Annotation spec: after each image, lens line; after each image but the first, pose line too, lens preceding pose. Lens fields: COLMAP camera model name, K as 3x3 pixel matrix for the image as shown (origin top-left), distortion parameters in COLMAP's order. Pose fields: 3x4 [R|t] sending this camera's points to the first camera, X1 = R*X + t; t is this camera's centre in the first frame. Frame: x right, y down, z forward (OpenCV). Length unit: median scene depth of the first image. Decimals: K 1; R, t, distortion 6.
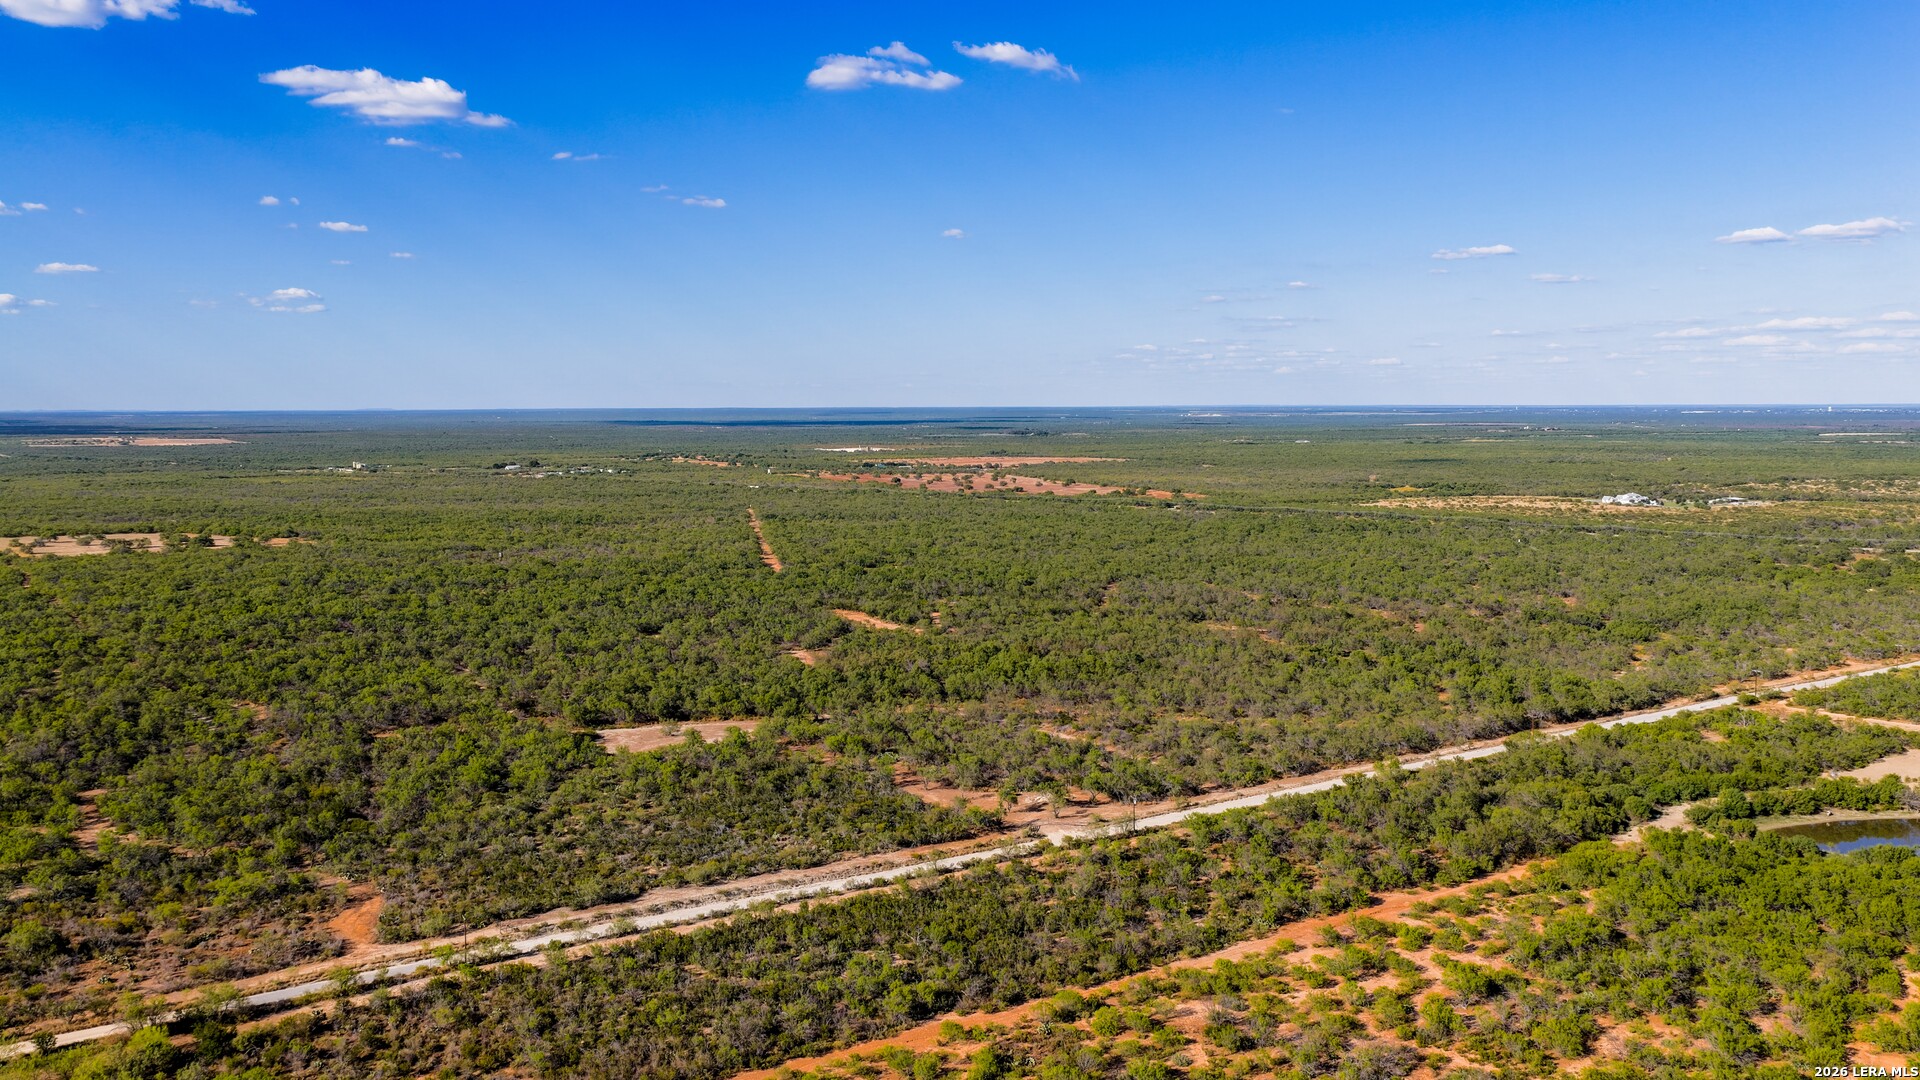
lens RADIAL K [[1593.6, 0, 953.6], [0, 1593.6, 543.0], [0, 0, 1]] dist [-0.011071, 0.041336]
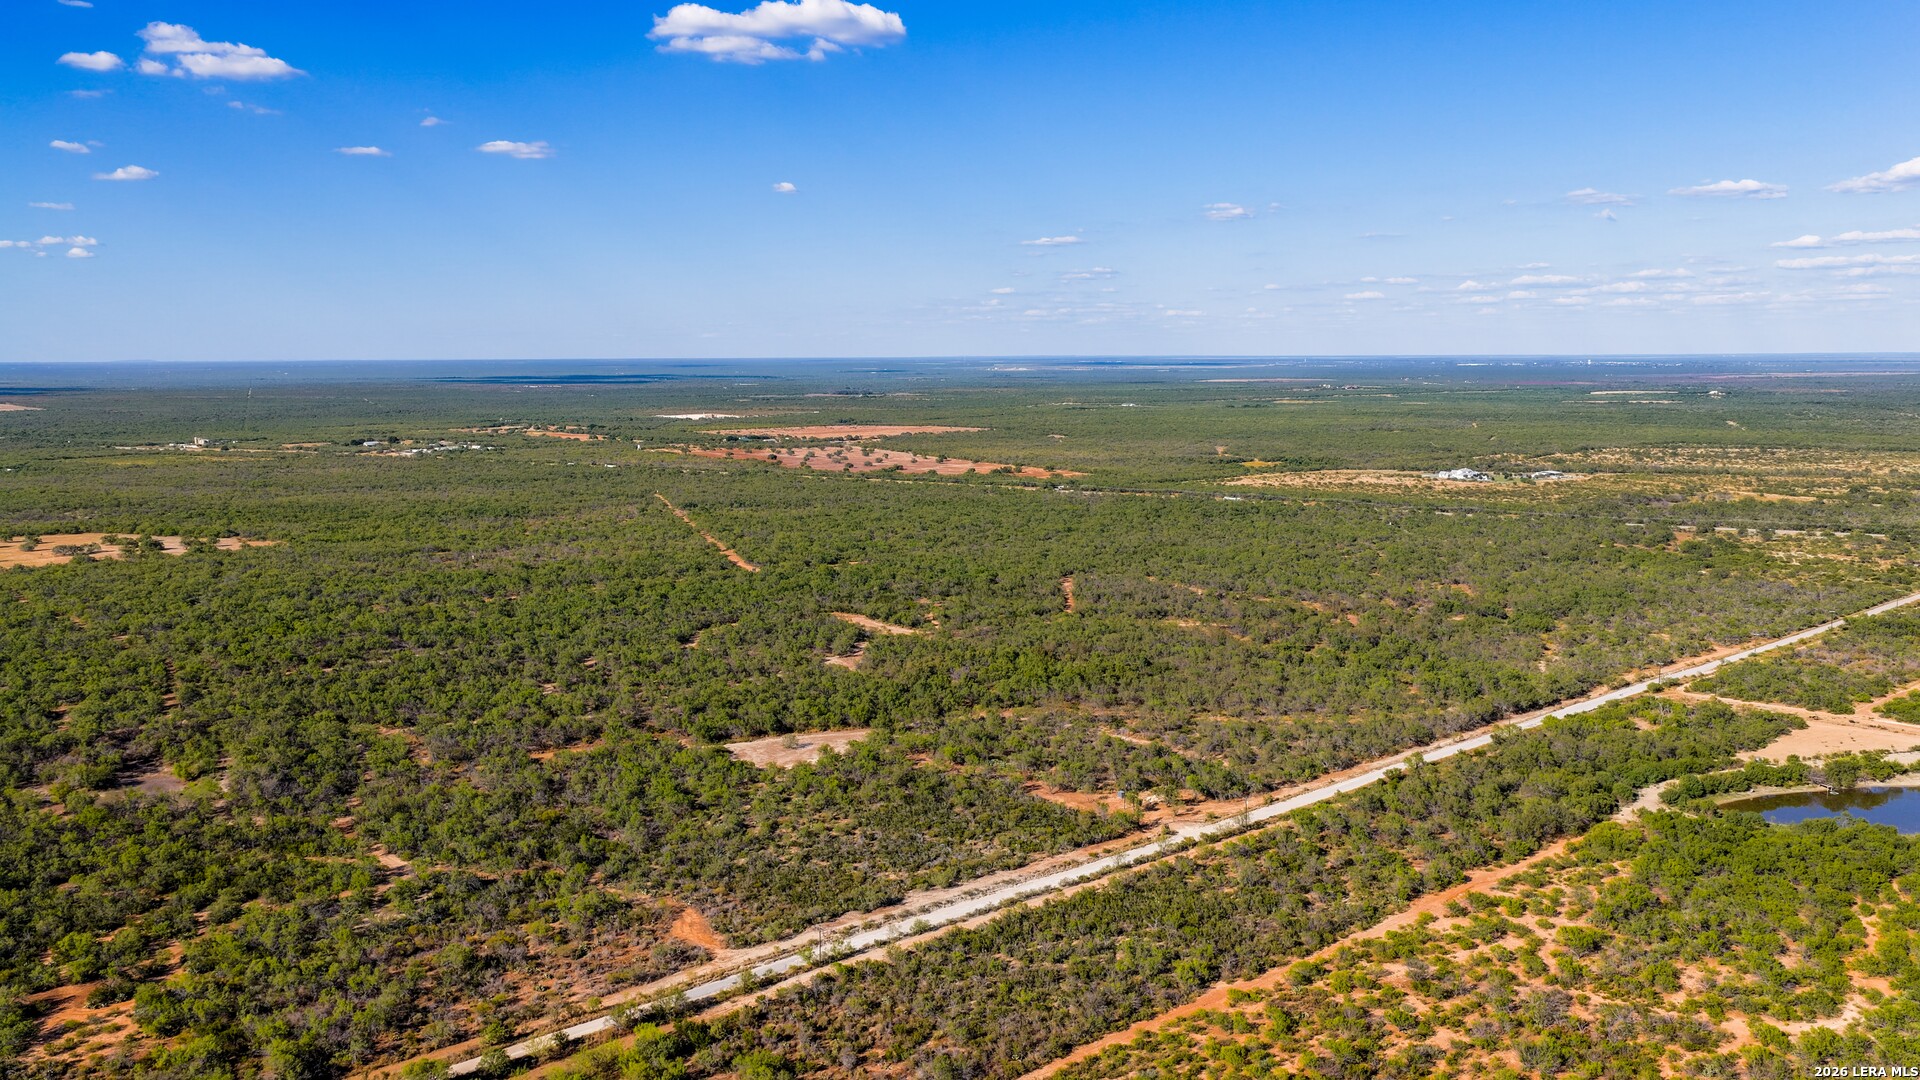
lens RADIAL K [[1593.6, 0, 963.2], [0, 1593.6, 538.1], [0, 0, 1]] dist [-0.011071, 0.041336]
pose [[0.991691, -0.014259, 0.127847, -0.225894], [0.010816, 0.999561, 0.027587, -0.069264], [-0.128185, -0.025975, 0.991410, -0.171854]]
